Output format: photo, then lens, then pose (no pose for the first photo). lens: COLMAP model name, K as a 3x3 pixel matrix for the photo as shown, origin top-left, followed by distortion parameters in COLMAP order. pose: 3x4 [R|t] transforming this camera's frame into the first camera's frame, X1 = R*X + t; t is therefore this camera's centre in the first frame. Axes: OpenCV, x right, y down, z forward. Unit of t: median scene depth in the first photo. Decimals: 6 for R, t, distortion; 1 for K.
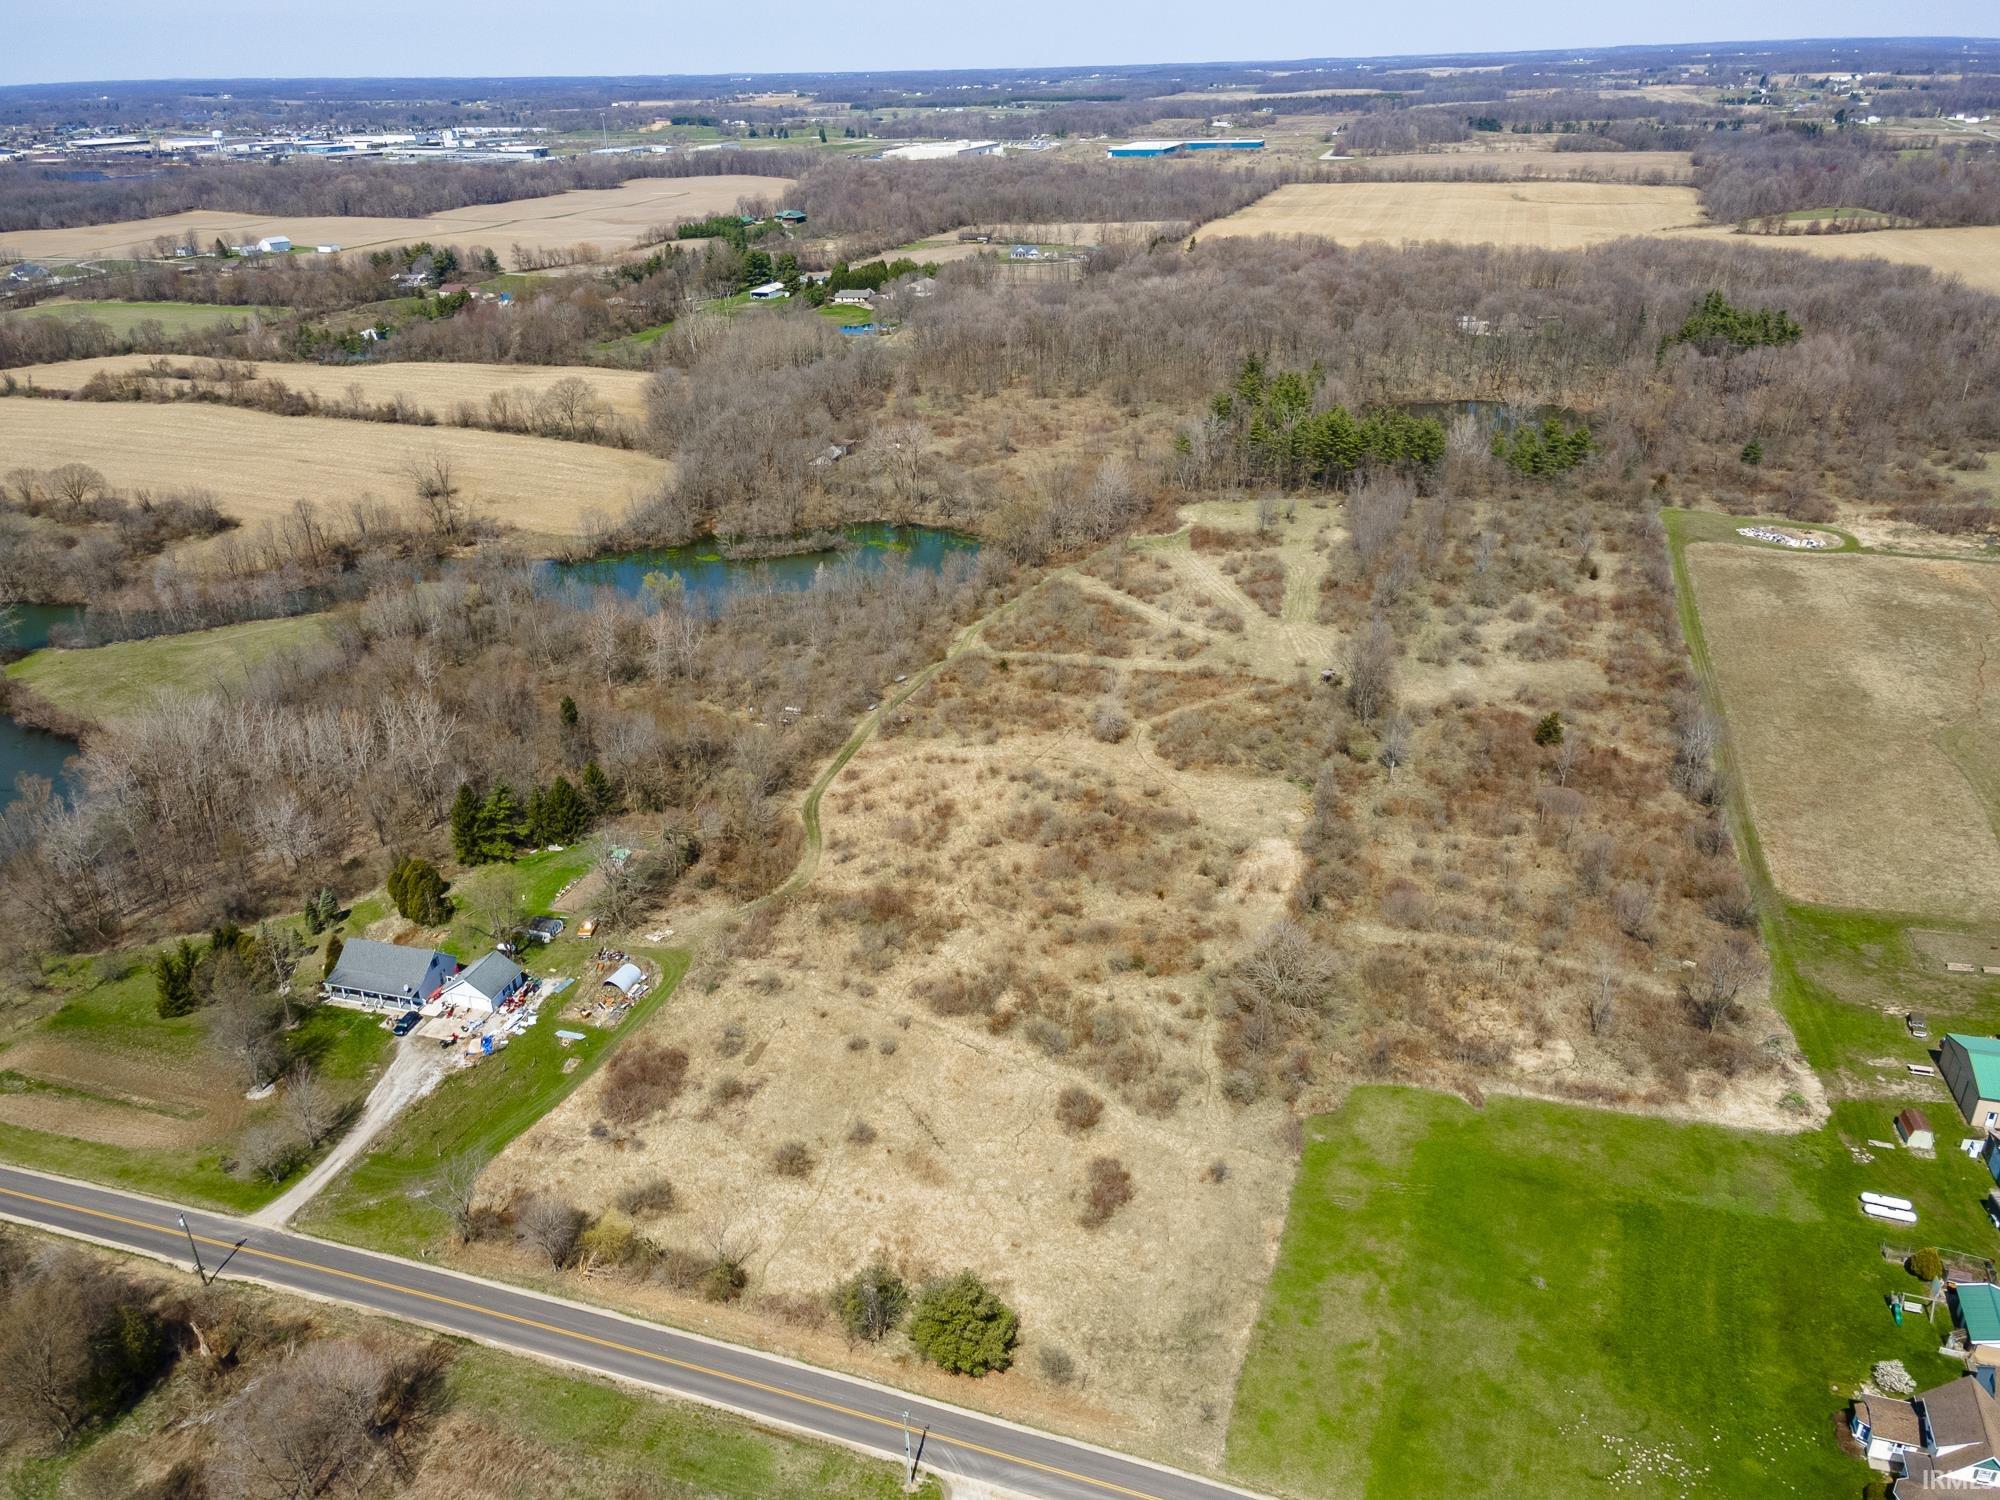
lens RADIAL K [[1461.8, 0, 1000.0], [0, 1461.8, 750.0], [0, 0, 1]] dist [0.009300, 0.062916]
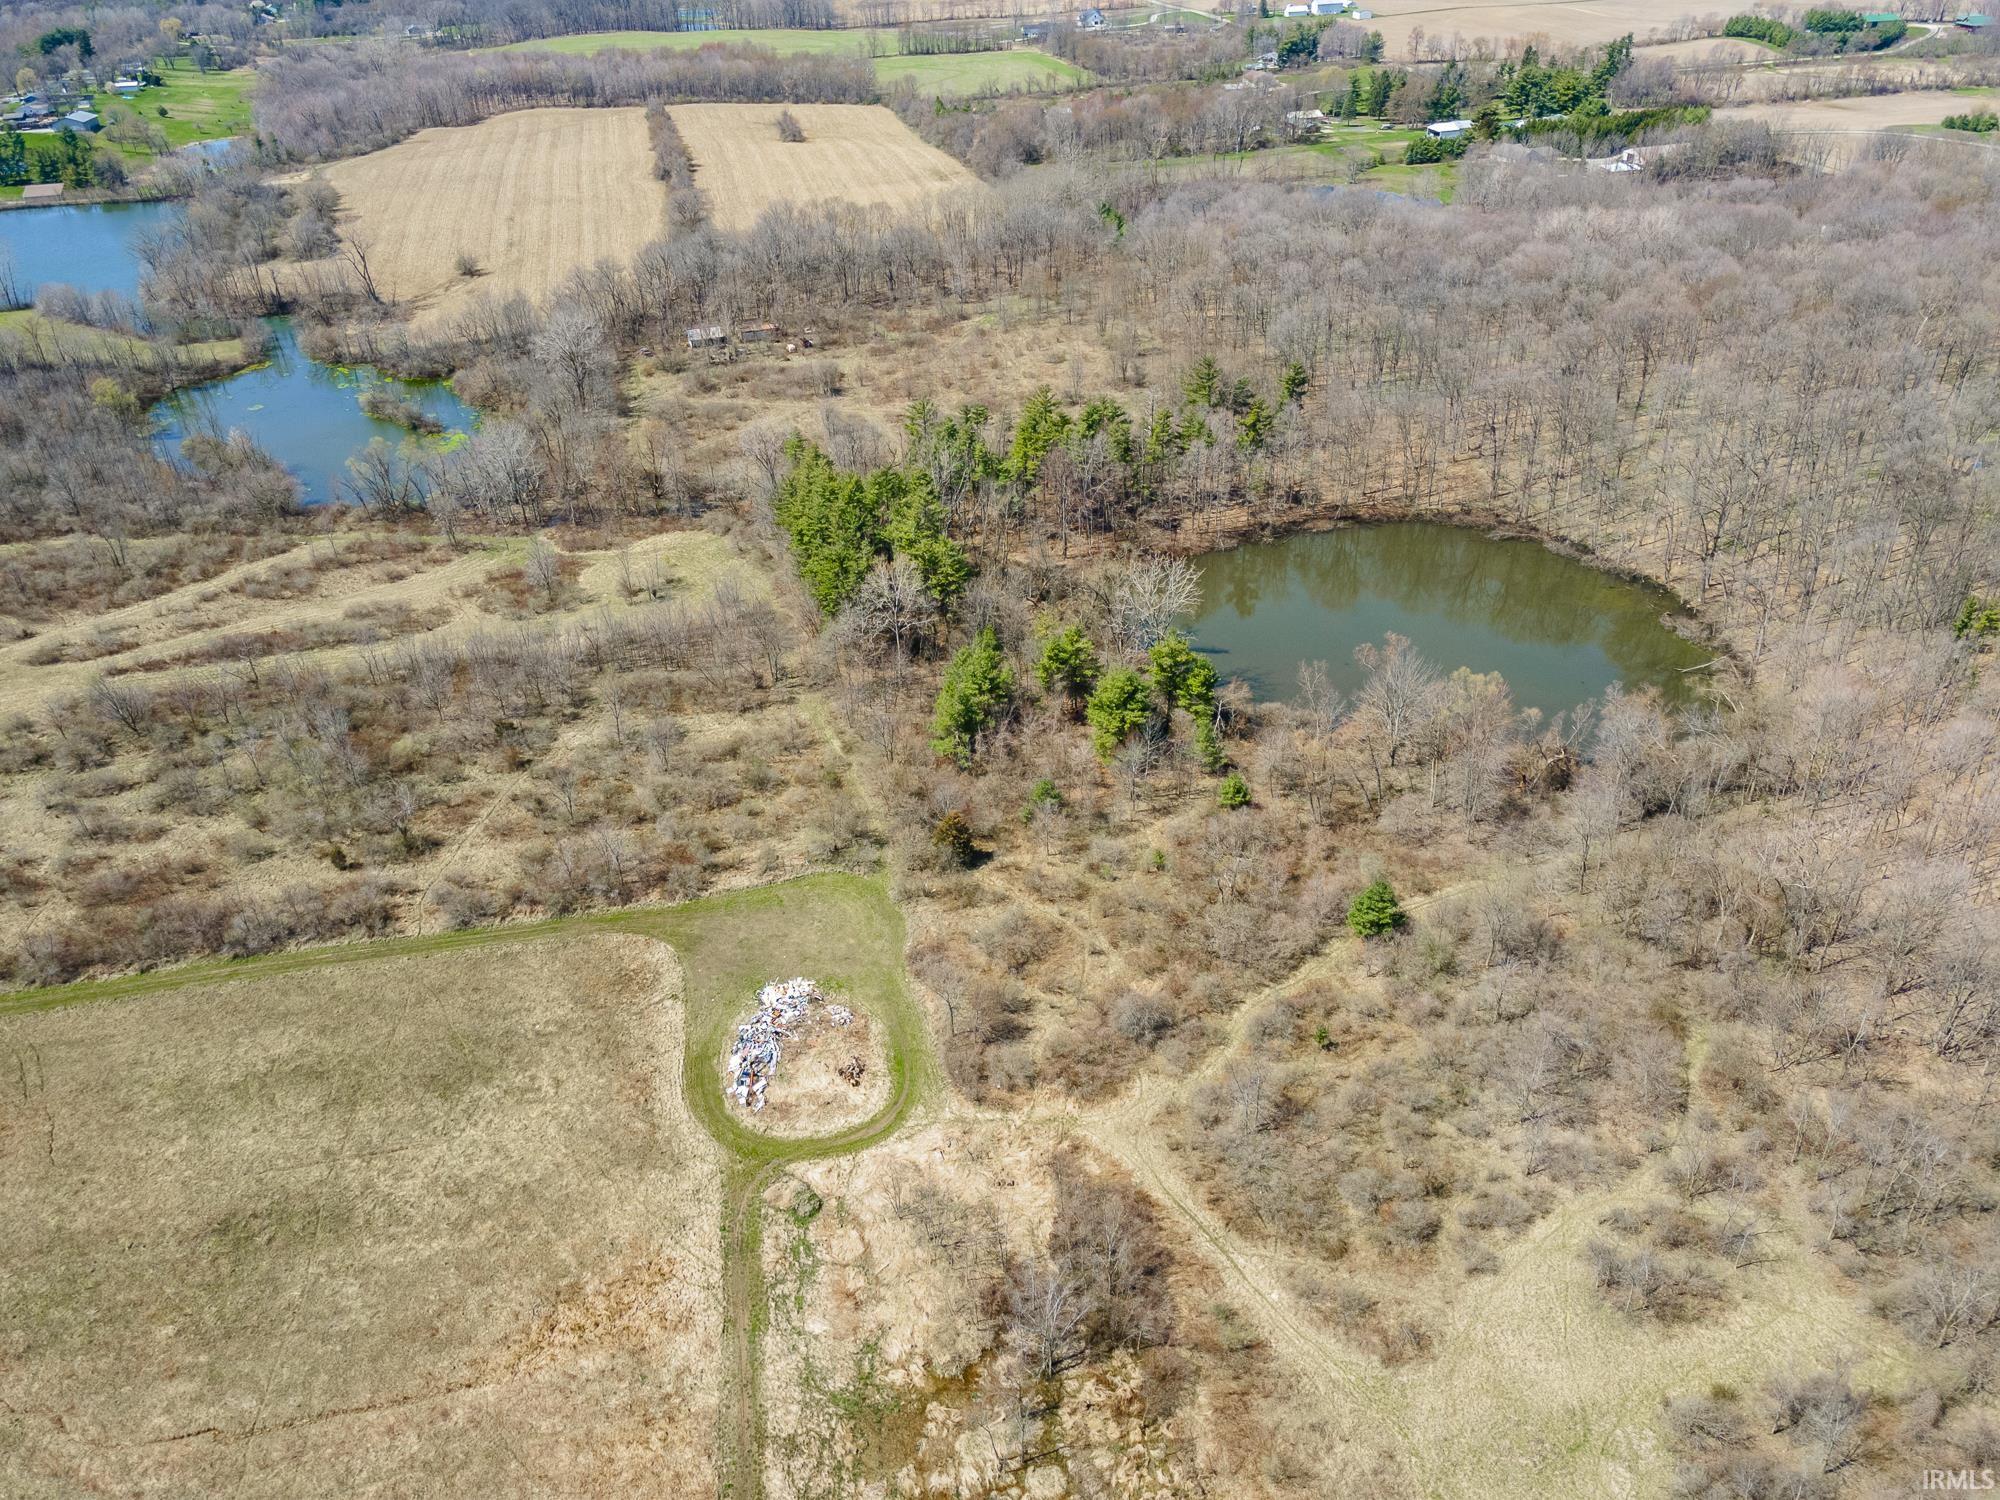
lens RADIAL K [[1461.8, 0, 1000.0], [0, 1461.8, 750.0], [0, 0, 1]] dist [0.009300, 0.062916]
pose [[0.537776, 0.460675, -0.706099, 1.244597], [-0.352897, 0.883614, 0.307718, -0.569272], [0.765677, 0.083697, 0.637757, 1.129823]]
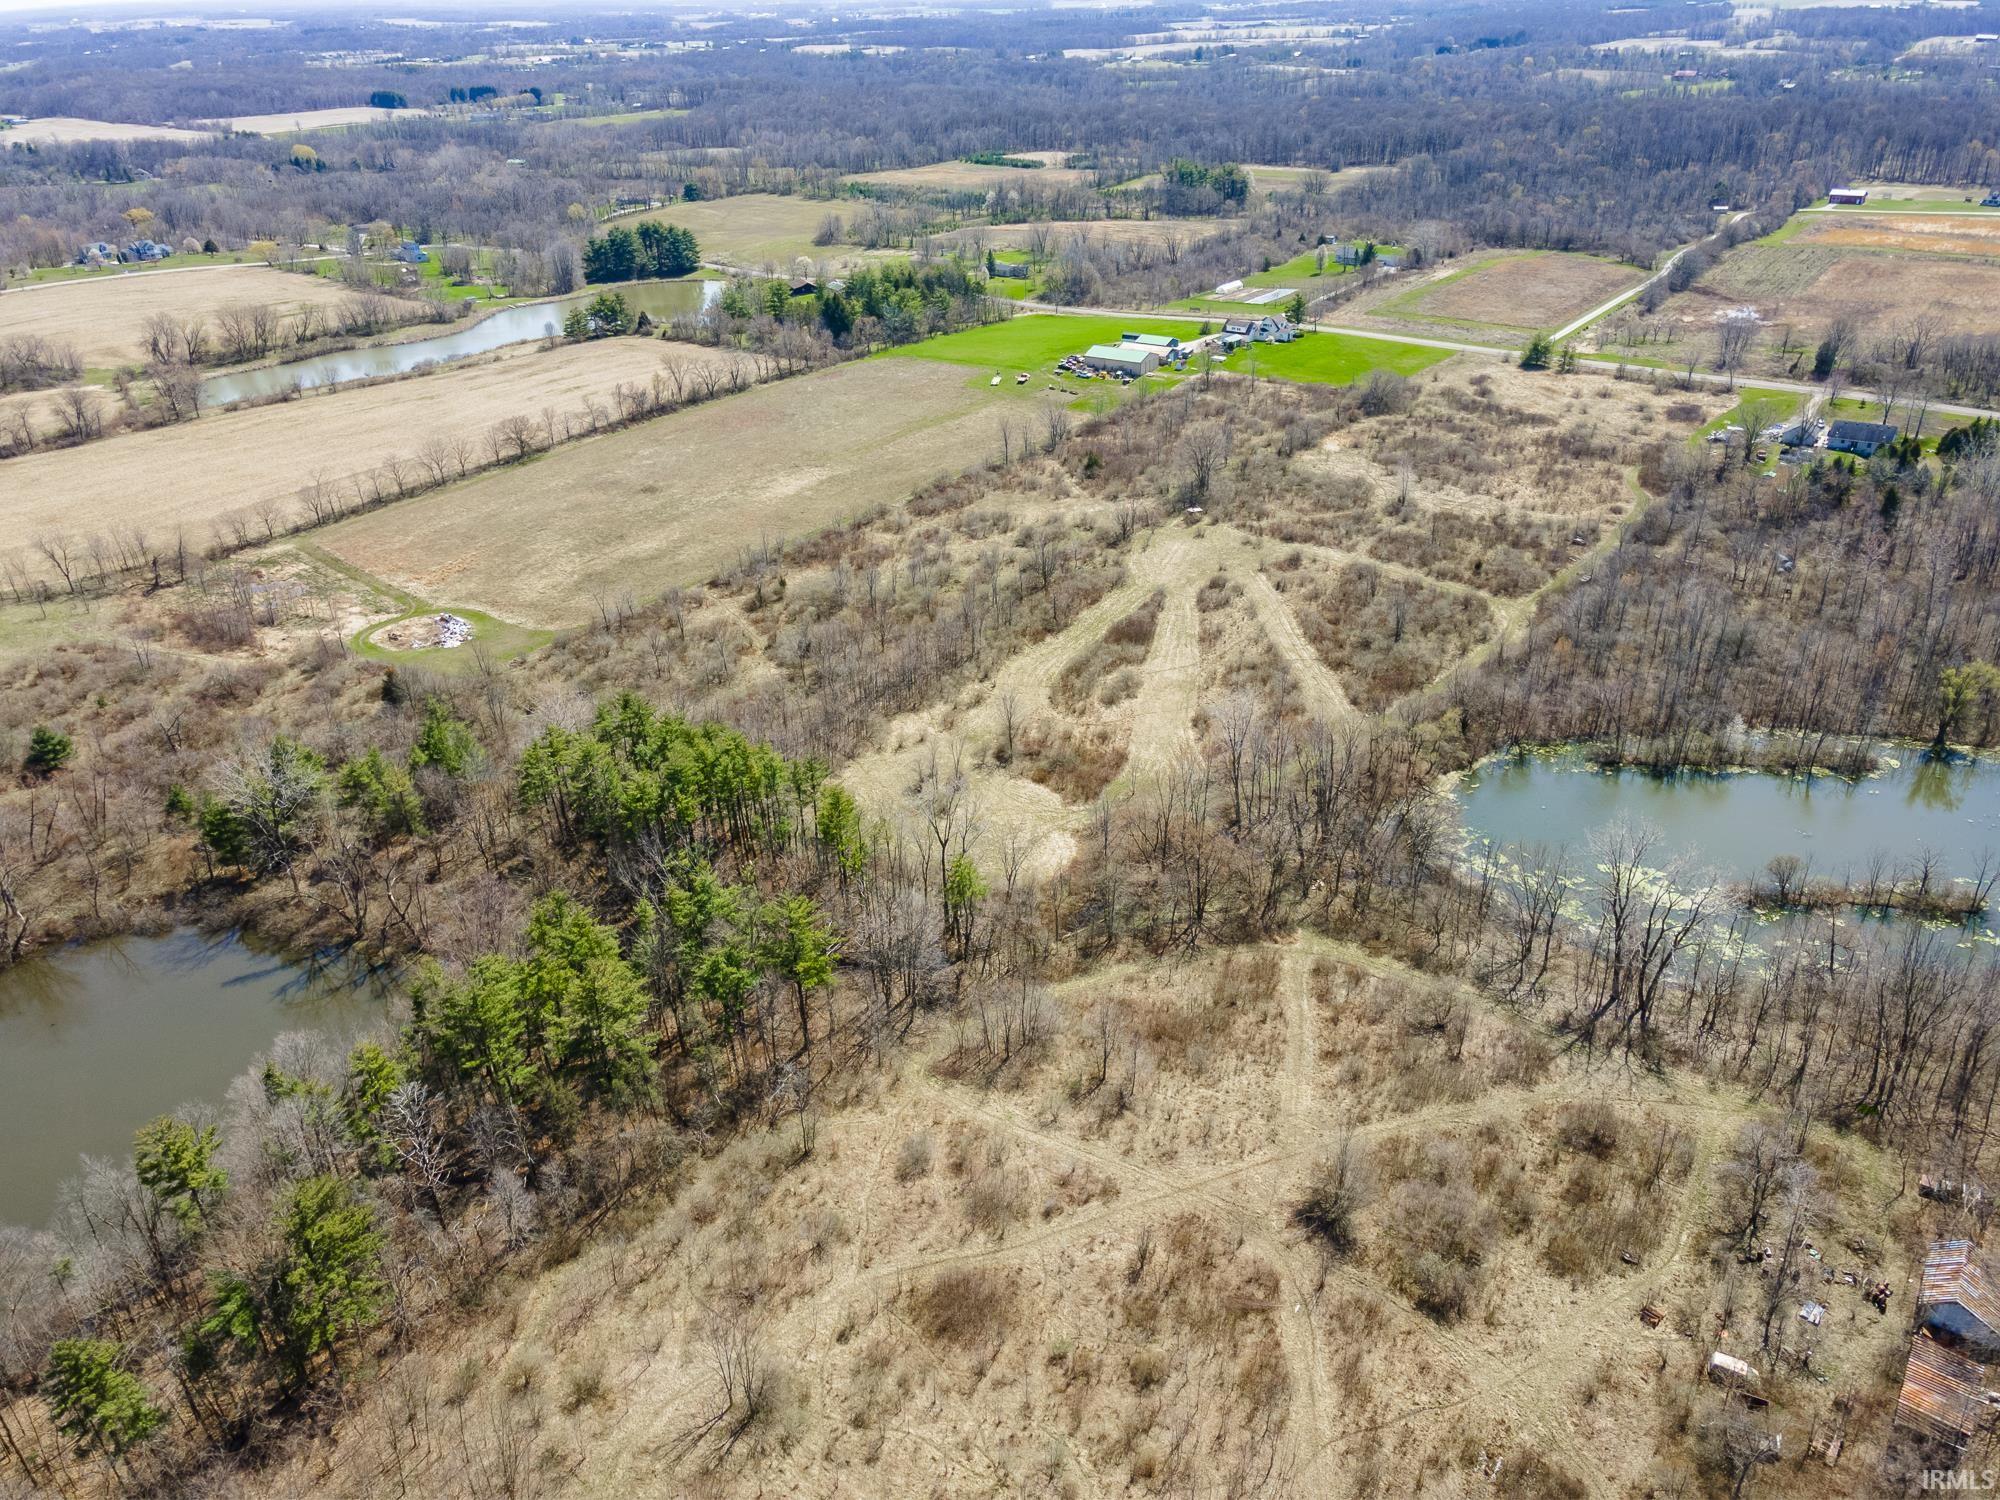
lens RADIAL K [[1452.6, 0, 1000.0], [0, 1452.6, 750.0], [0, 0, 1]] dist [0.017999, 0.059772]
pose [[-0.938917, -0.112389, 0.325274, -0.035011], [0.193152, 0.610168, 0.768366, -0.980458], [-0.284828, 0.784260, -0.551189, 2.086768]]
